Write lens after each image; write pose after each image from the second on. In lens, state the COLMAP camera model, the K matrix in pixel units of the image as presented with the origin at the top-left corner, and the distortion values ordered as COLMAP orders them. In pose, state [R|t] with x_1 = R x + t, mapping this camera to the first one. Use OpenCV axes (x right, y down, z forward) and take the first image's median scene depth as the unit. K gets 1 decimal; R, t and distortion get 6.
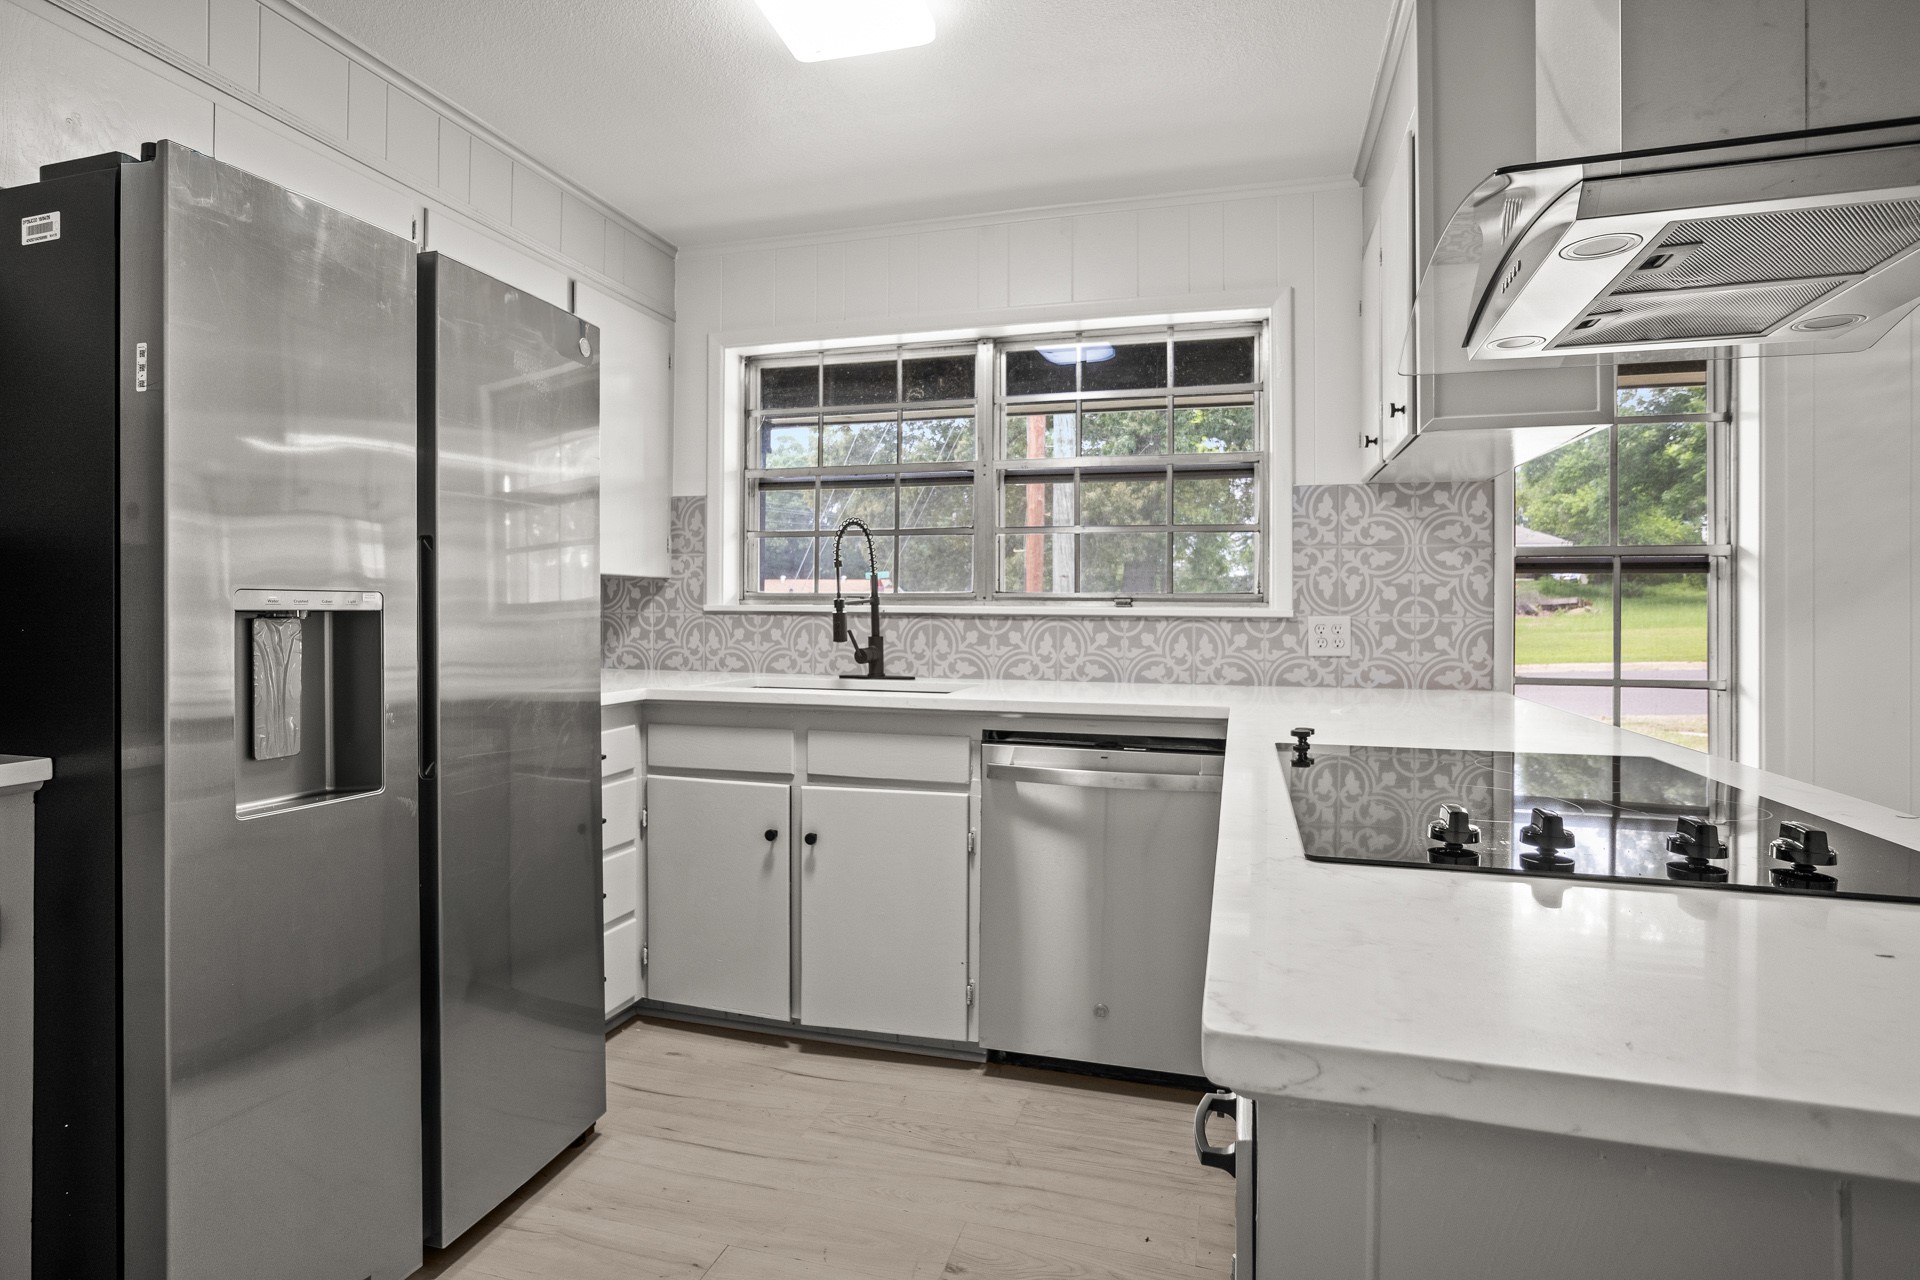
lens RADIAL K [[1039.4, 0, 954.3], [0, 1039.4, 619.3], [0, 0, 1]] dist [-0.051361, 0.000136]
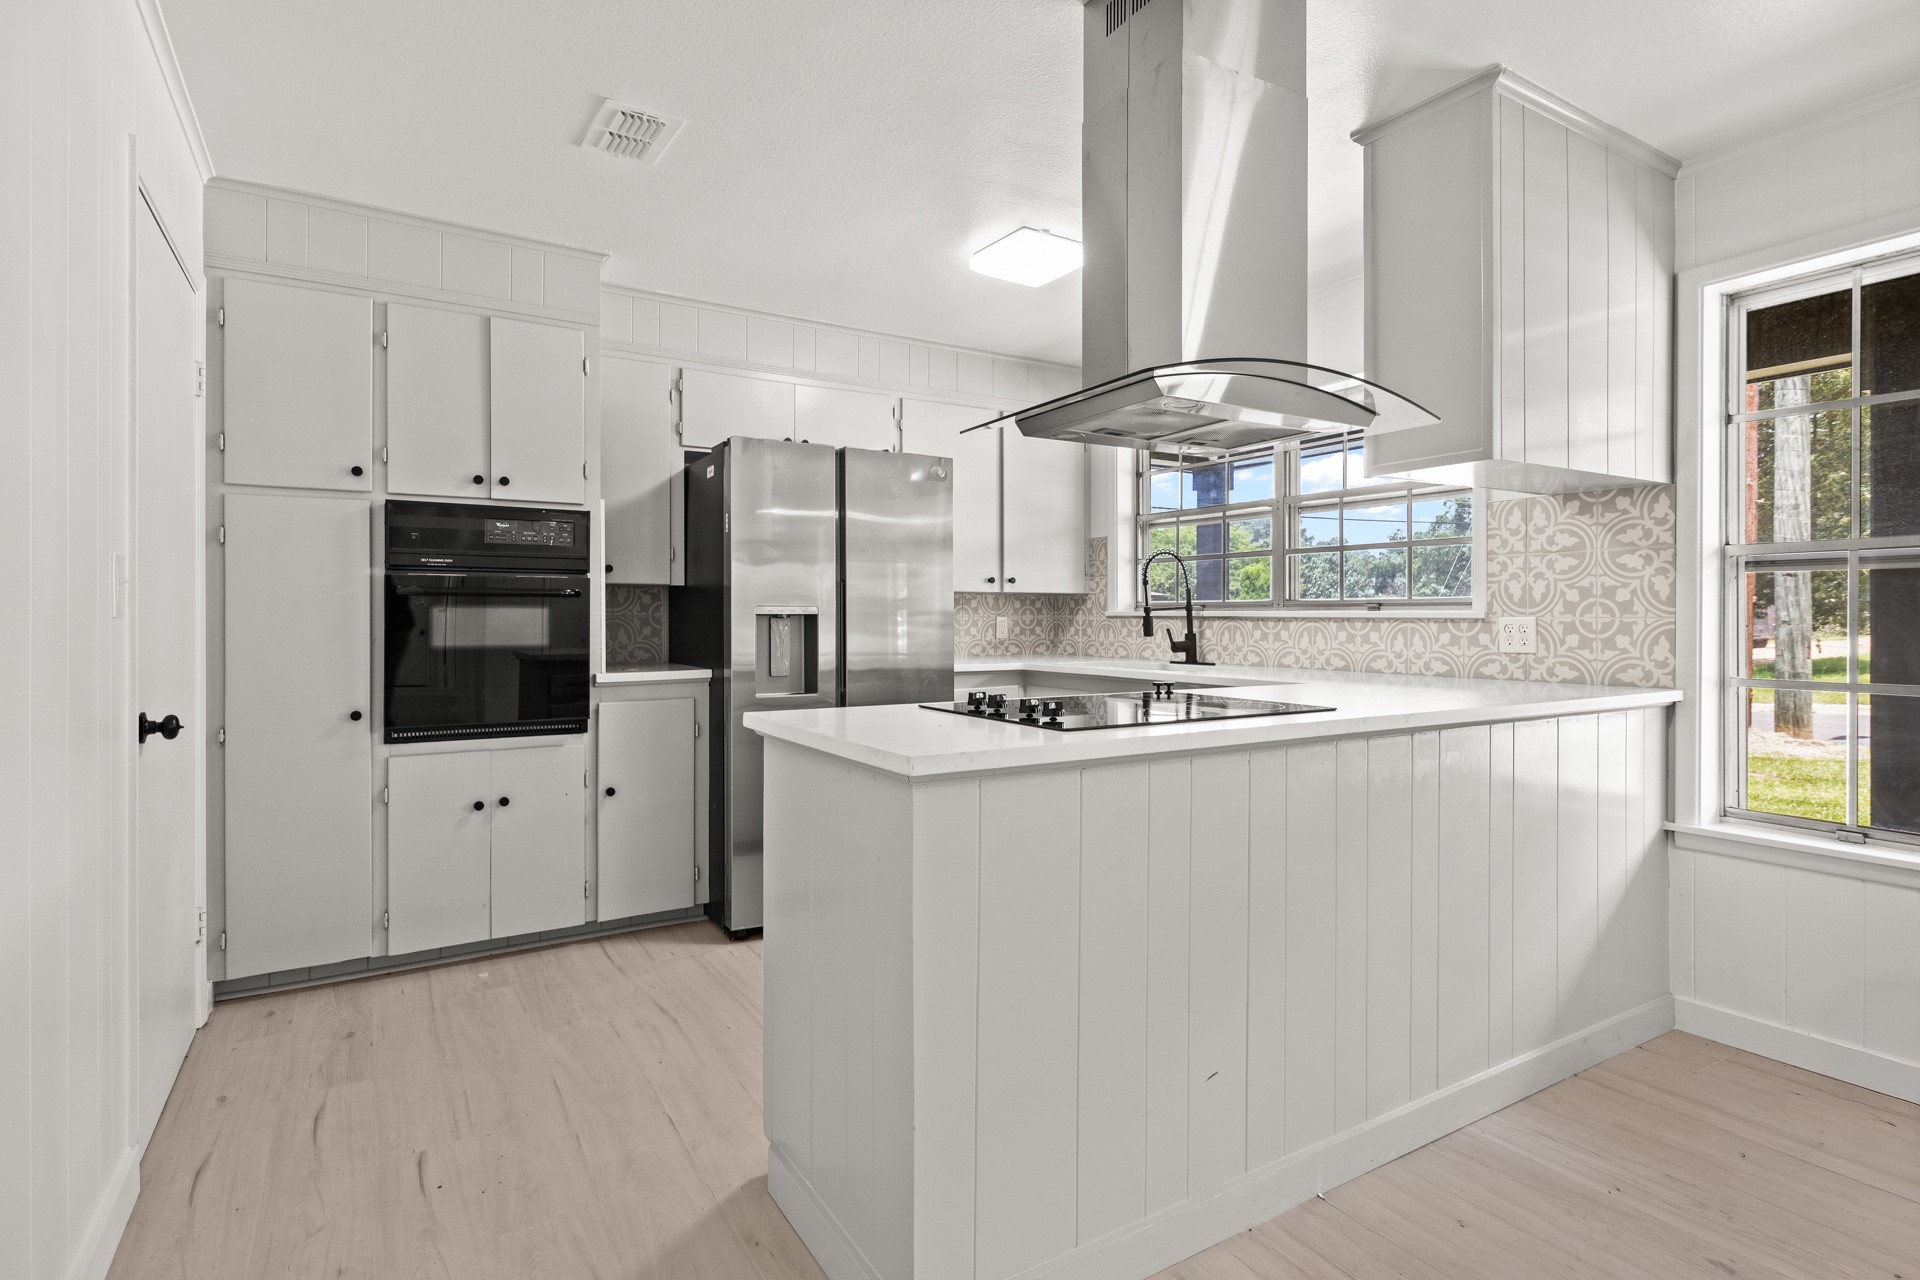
lens RADIAL K [[965.1, 0, 968.9], [0, 965.1, 623.9], [0, 0, 1]] dist [0.005131, 0.000662]
pose [[0.756544, -0.001093, -0.653941, 0.598159], [0.000643, 0.999999, -0.000927, 0.005022], [0.653942, 0.000281, 0.756545, -0.178143]]
